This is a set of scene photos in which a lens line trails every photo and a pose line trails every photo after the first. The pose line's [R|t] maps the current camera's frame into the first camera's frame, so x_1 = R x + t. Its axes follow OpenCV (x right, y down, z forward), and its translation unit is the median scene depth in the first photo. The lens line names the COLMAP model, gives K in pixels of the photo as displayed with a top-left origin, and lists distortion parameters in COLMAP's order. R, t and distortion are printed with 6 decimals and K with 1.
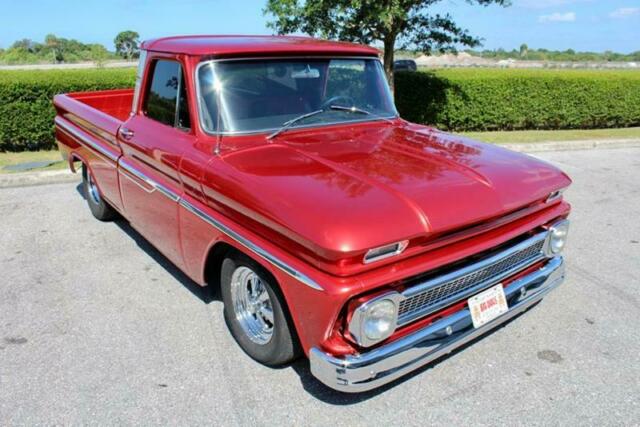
lens RADIAL K [[531.6, 0, 320.0], [0, 531.6, 213.5], [0, 0, 1]] dist [-0.159943, 0.141149]
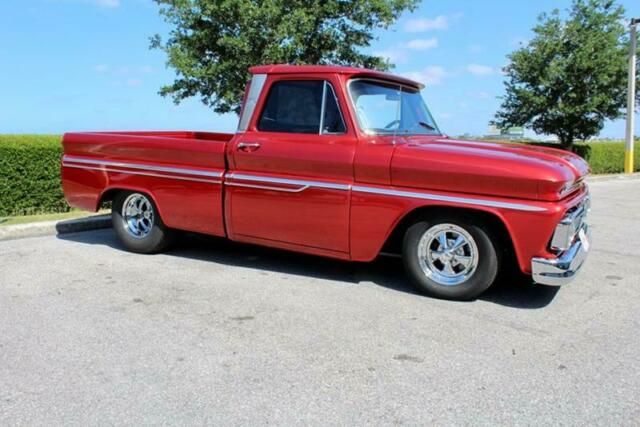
lens RADIAL K [[577.7, 0, 320.0], [0, 577.7, 213.5], [0, 0, 1]] dist [-0.159767, 0.160449]
pose [[0.926221, -0.055310, 0.372901, -0.684854], [0.119133, 0.981431, -0.150336, 0.183077], [-0.357662, 0.183669, 0.915611, -0.135291]]
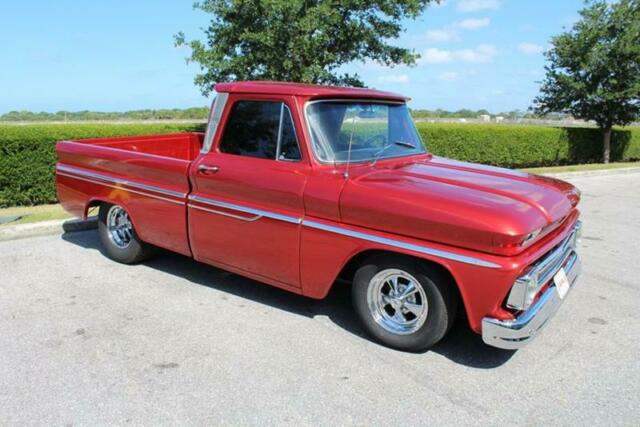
lens RADIAL K [[532.7, 0, 320.0], [0, 532.7, 213.5], [0, 0, 1]] dist [-0.174732, 0.172298]
pose [[0.961567, -0.050511, 0.269885, -0.442927], [0.080140, 0.991763, -0.099915, 0.060920], [-0.262615, 0.117703, 0.957695, -0.079039]]
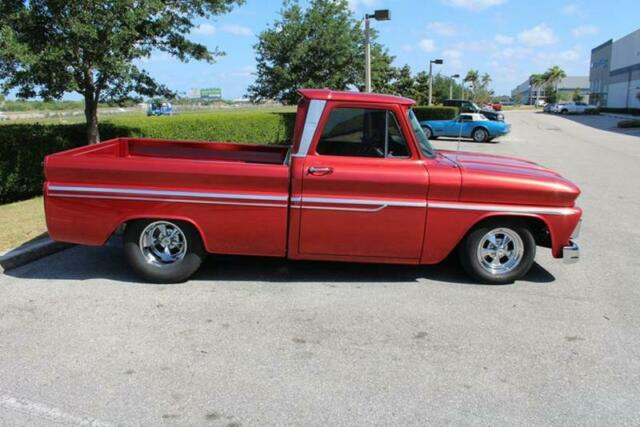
lens RADIAL K [[535.1, 0, 320.0], [0, 535.1, 213.5], [0, 0, 1]] dist [-0.183894, 0.190249]
pose [[0.603077, -0.171480, 0.779033, -1.294826], [0.240949, 0.970161, 0.027023, -0.092403], [-0.760422, 0.171410, 0.626400, 0.271383]]
